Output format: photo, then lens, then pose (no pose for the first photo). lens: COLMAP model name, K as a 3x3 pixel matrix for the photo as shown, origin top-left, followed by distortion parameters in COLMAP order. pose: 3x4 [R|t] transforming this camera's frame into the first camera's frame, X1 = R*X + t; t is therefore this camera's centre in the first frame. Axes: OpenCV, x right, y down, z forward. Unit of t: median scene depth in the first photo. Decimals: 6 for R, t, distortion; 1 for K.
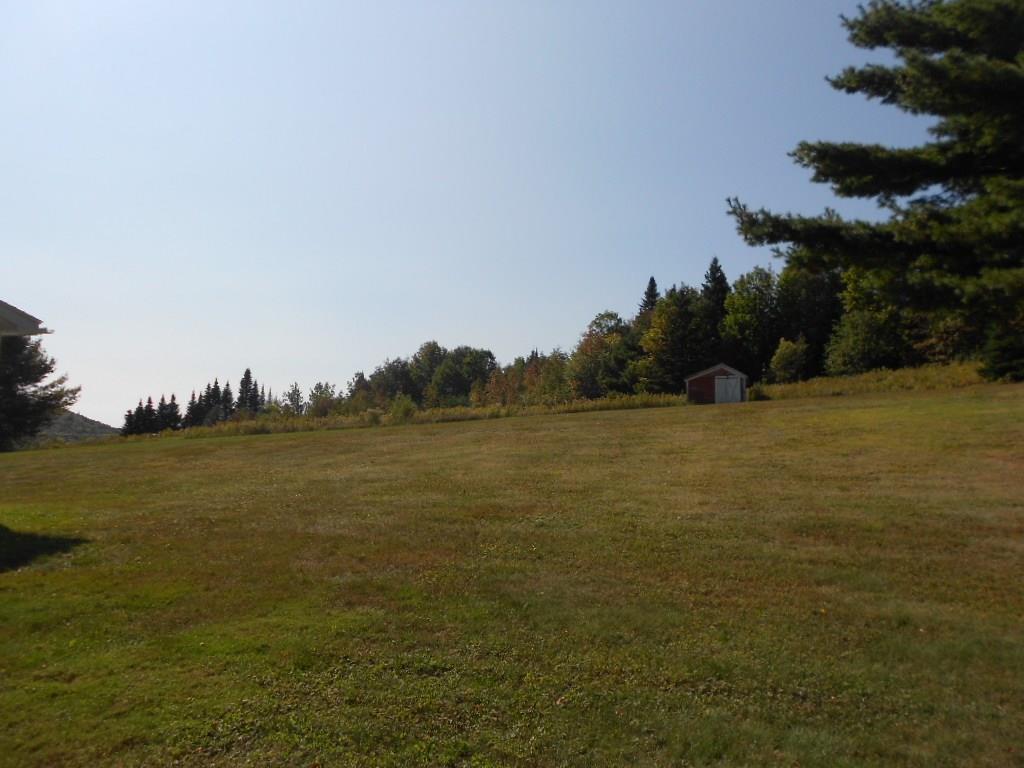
lens RADIAL K [[769.4, 0, 511.3], [0, 769.4, 427.4], [0, 0, 1]] dist [-0.004938, -0.010441]
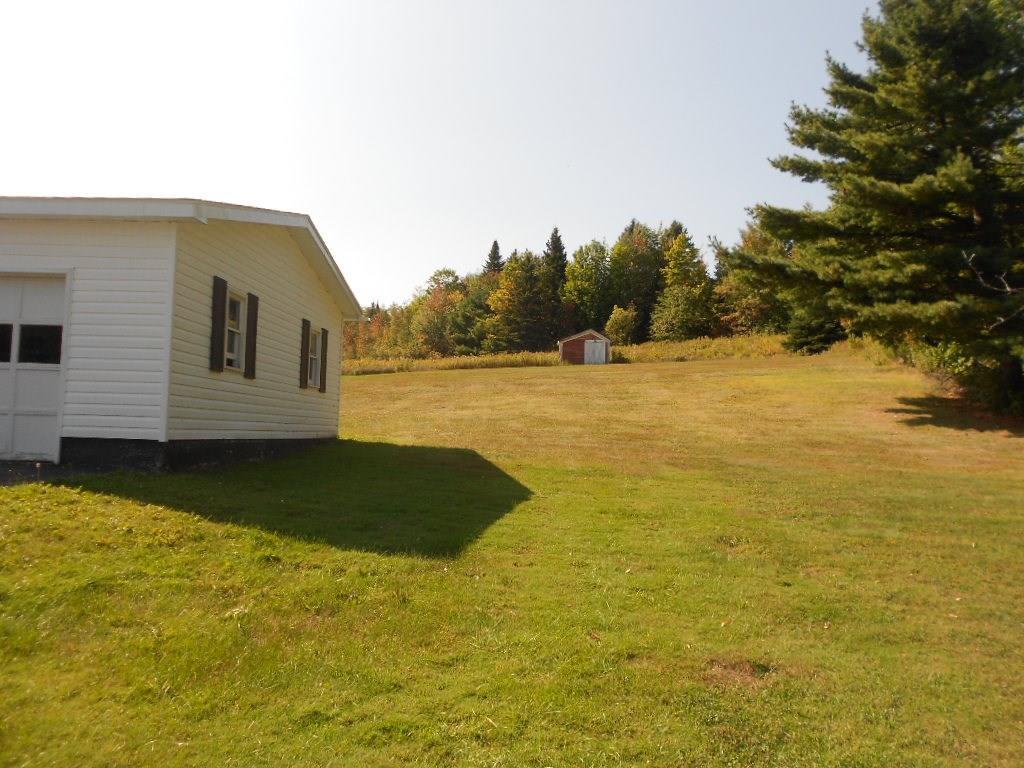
lens RADIAL K [[769.4, 0, 511.3], [0, 769.4, 427.4], [0, 0, 1]] dist [-0.004938, -0.010441]
pose [[0.964047, 0.004838, 0.265687, -0.108033], [-0.022166, 0.997814, 0.062260, -0.002149], [-0.264804, -0.065911, 0.962047, -0.081287]]
